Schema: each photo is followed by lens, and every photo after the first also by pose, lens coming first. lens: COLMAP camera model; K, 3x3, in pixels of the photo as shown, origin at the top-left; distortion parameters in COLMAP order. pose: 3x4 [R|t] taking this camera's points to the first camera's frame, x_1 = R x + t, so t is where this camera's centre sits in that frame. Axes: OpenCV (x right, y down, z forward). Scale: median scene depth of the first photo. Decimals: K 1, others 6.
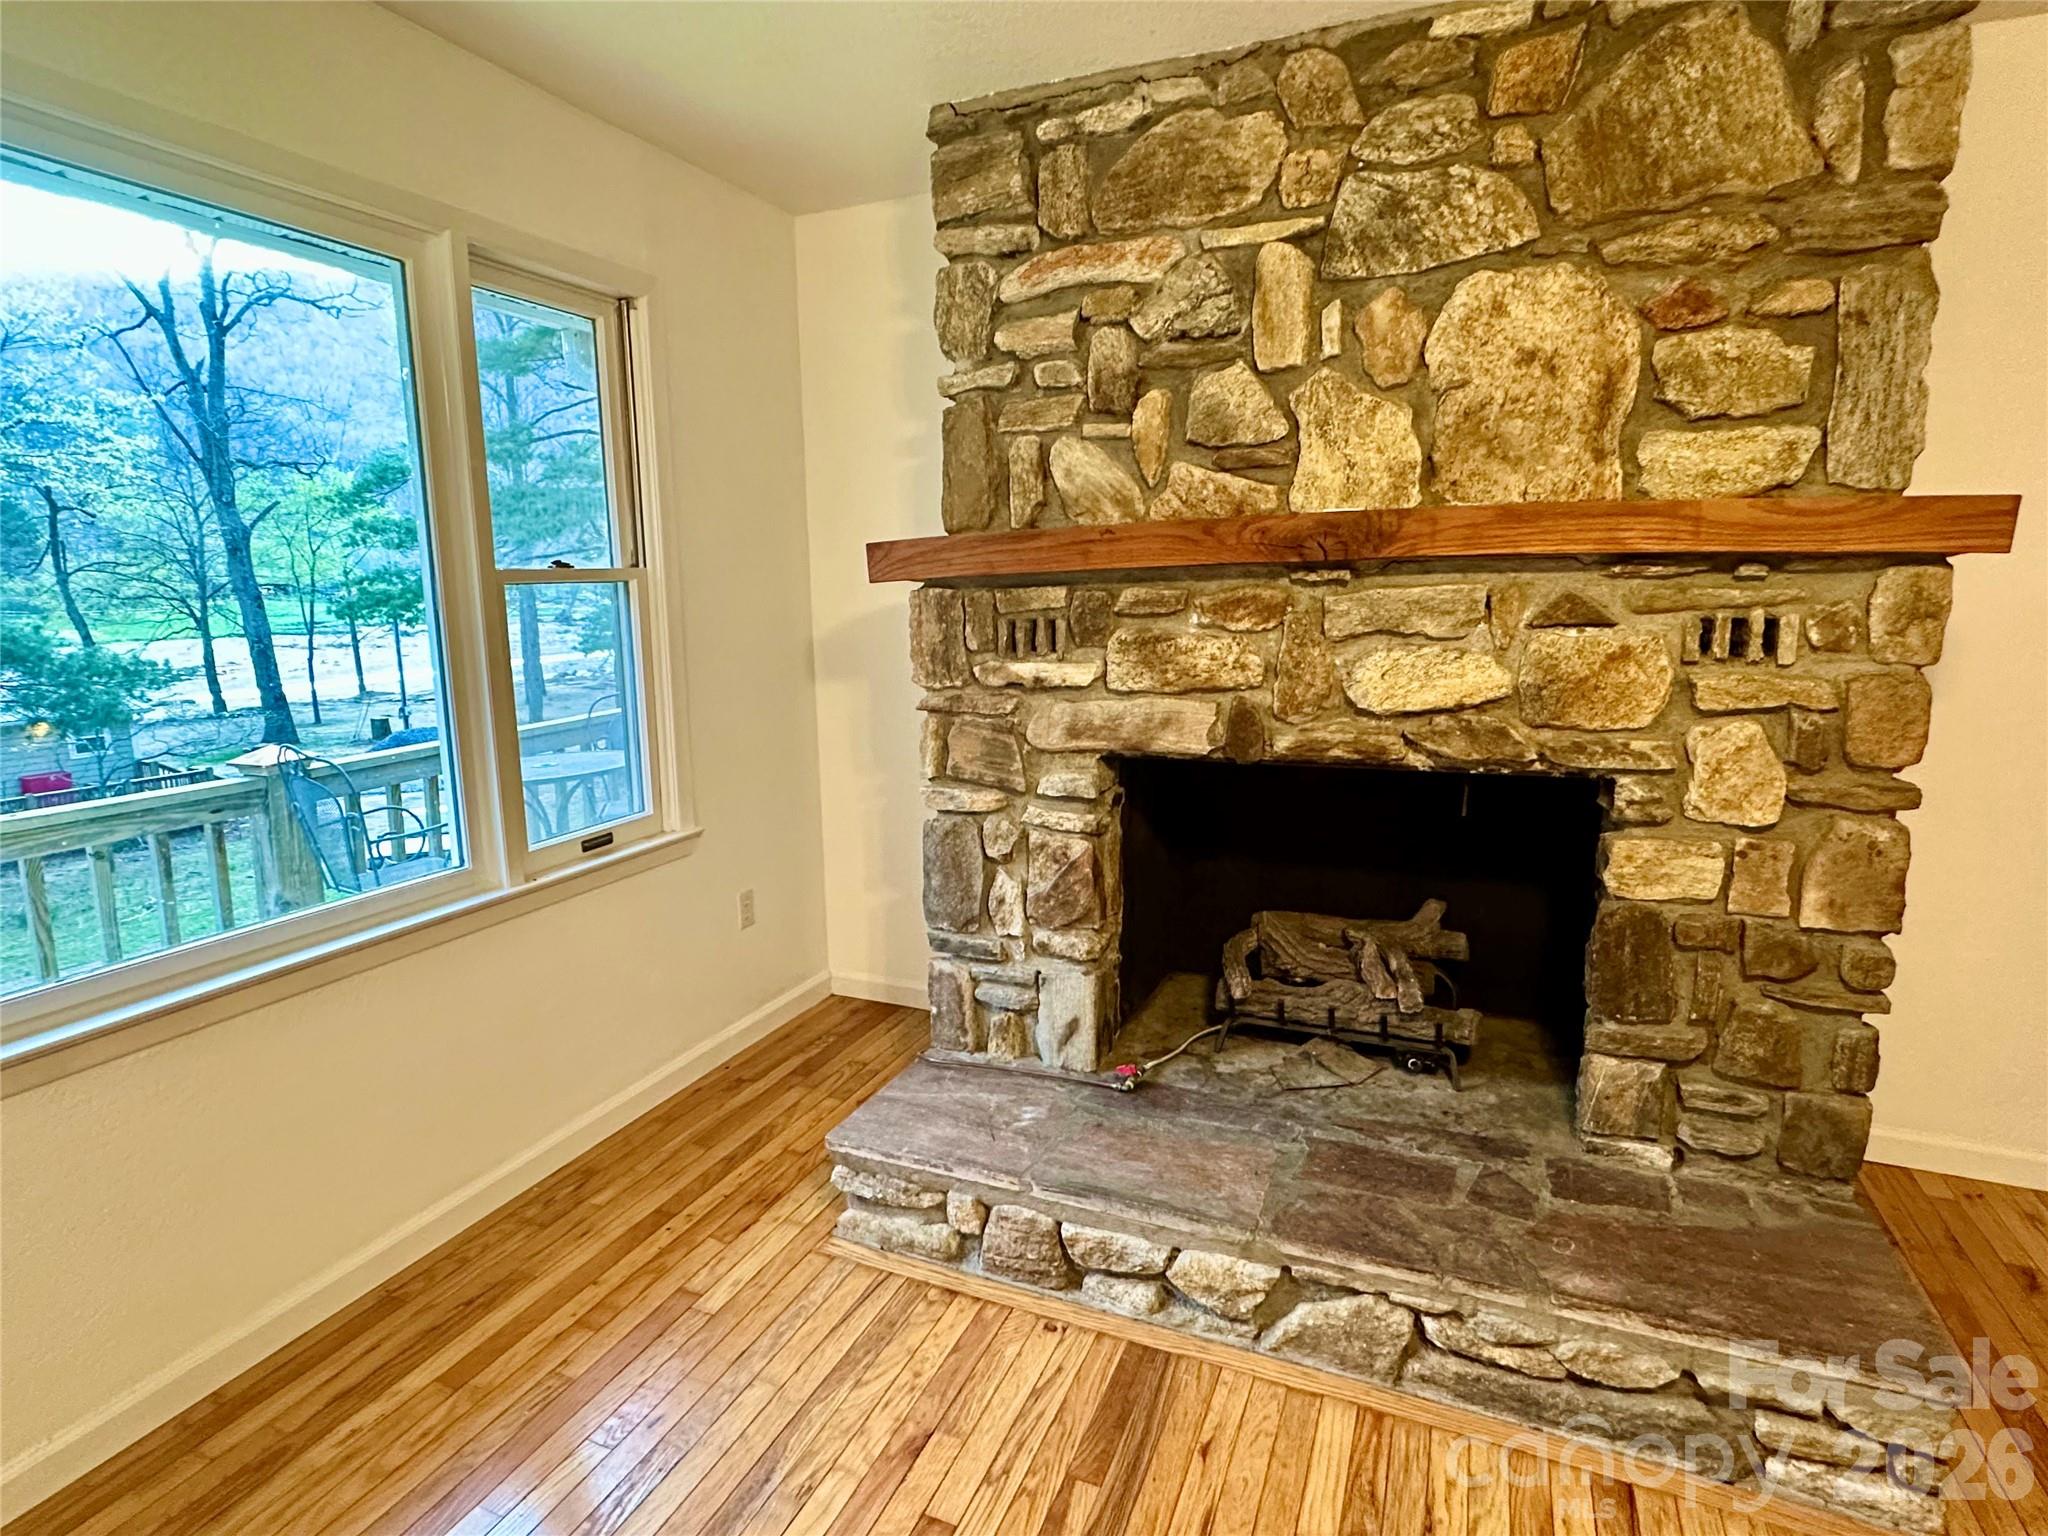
lens RADIAL K [[1074.3, 0, 1017.0], [0, 1074.3, 773.4], [0, 0, 1]] dist [-0.002753, -0.000053]
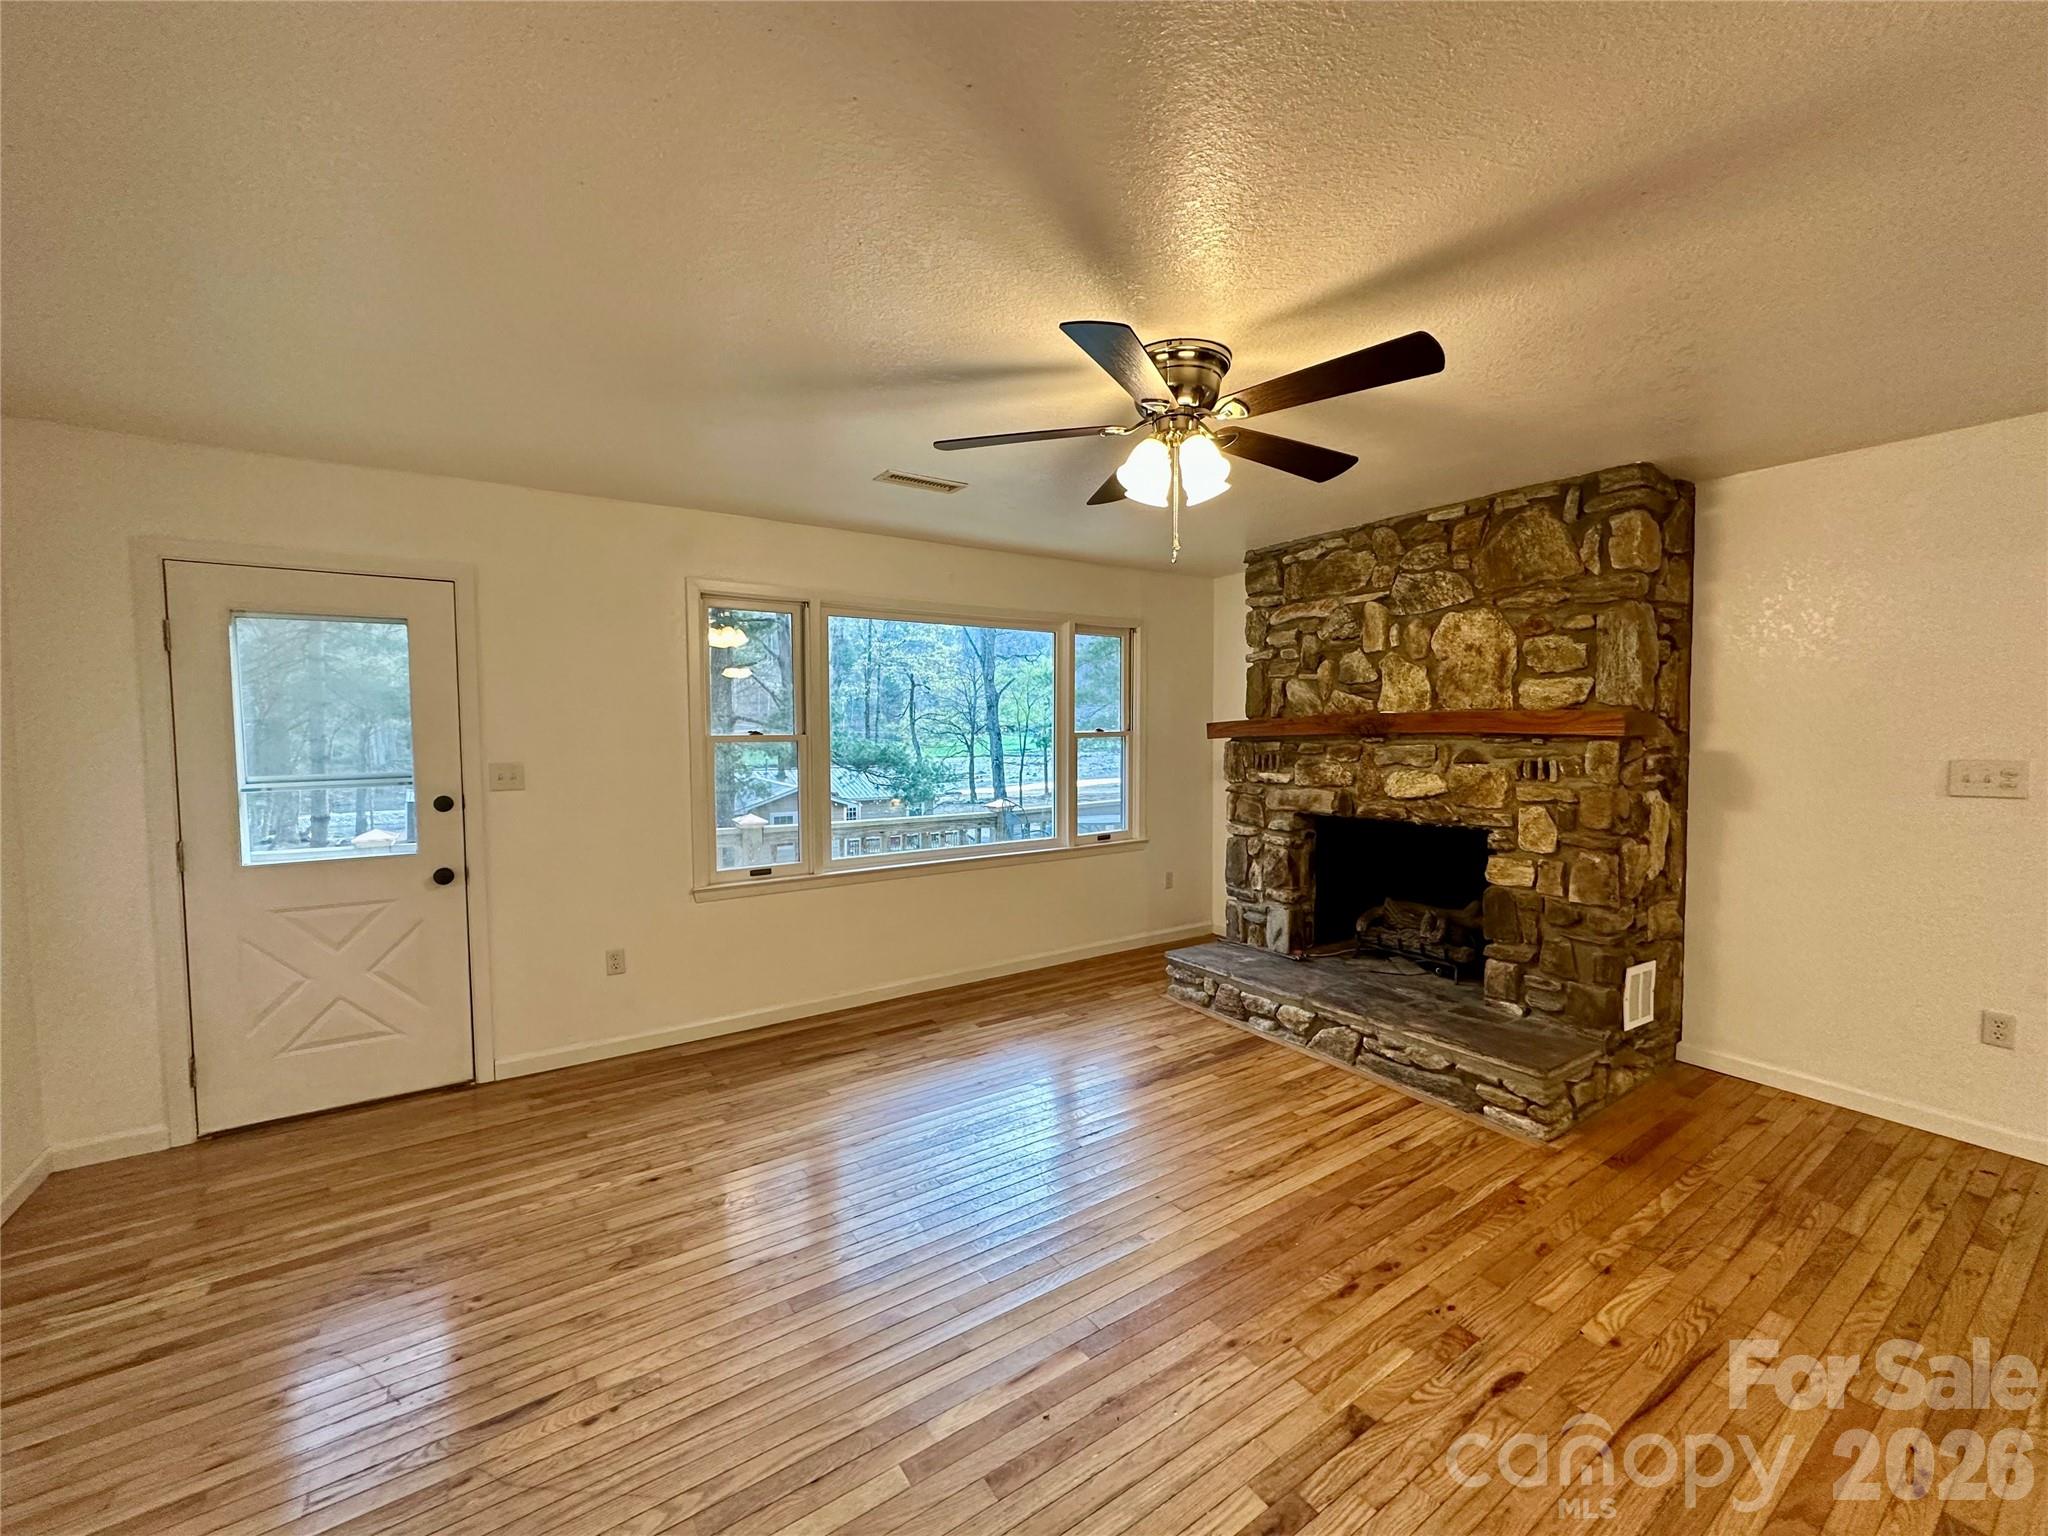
lens RADIAL K [[803.0, 0, 1031.7], [0, 803.0, 769.3], [0, 0, 1]] dist [-0.003719, 0.000300]
pose [[0.842714, 0.035217, -0.537208, 0.582407], [-0.100547, 0.990596, -0.092787, 0.118338], [0.528889, 0.132207, 0.838330, -0.855505]]
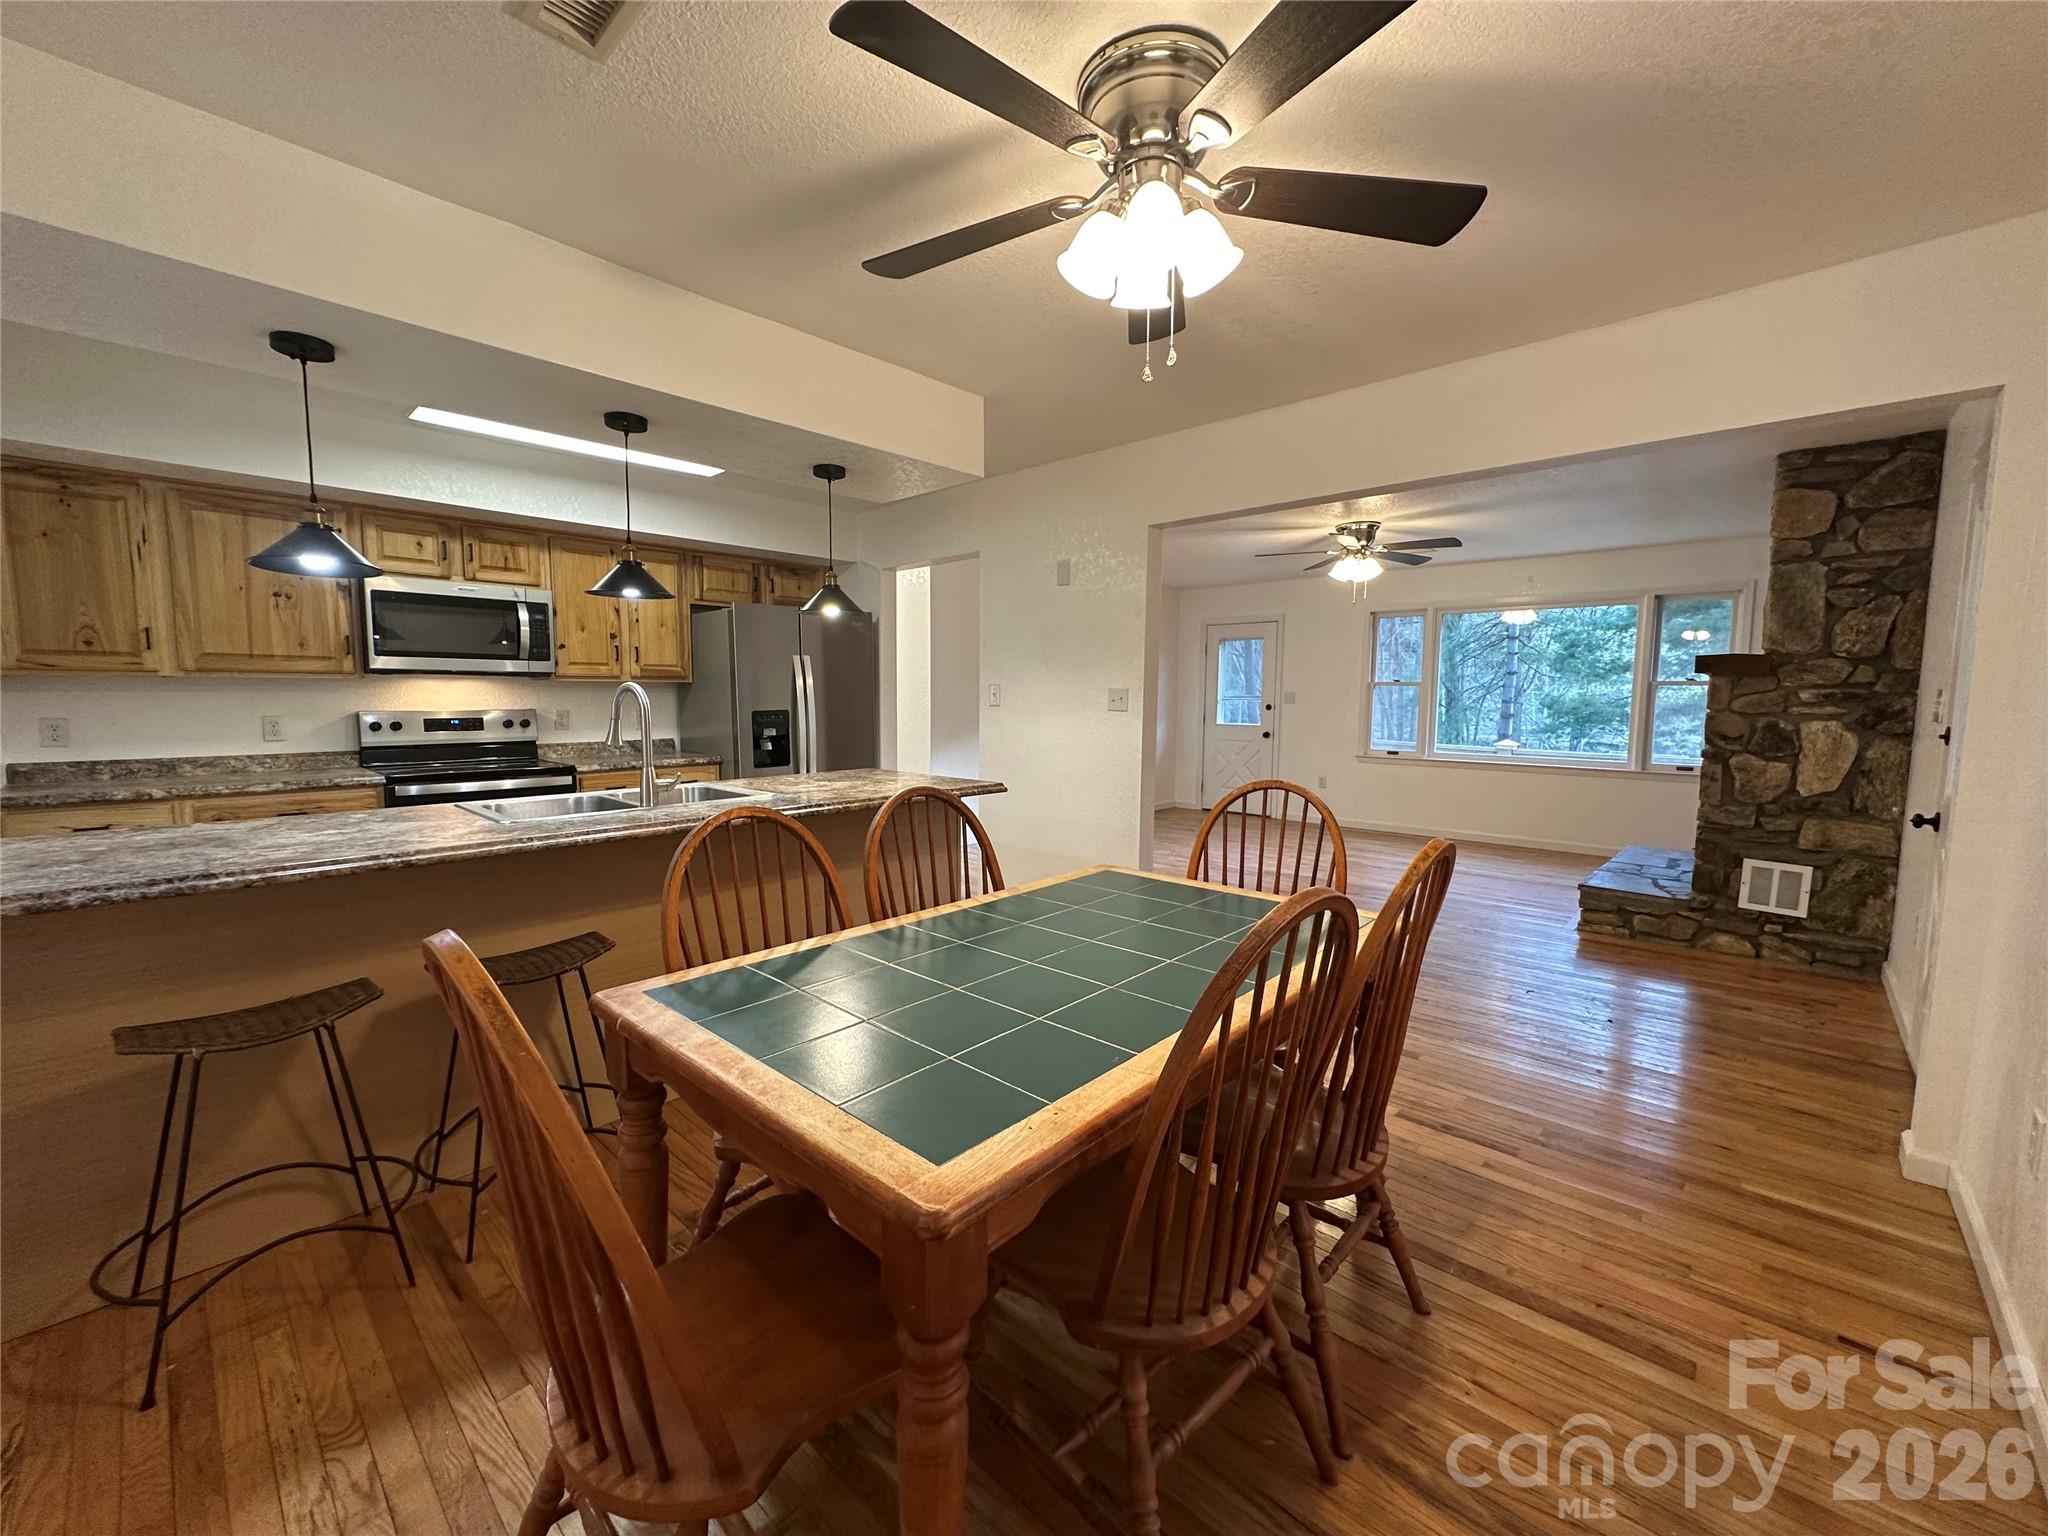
lens RADIAL K [[828.5, 0, 947.5], [0, 828.5, 760.7], [0, 0, 1]] dist [-0.000413, -0.000125]
pose [[-0.410787, 0.080321, -0.908186, 3.124560], [-0.169971, 0.971902, 0.162837, 0.019178], [0.895748, 0.221256, -0.385593, 0.004493]]
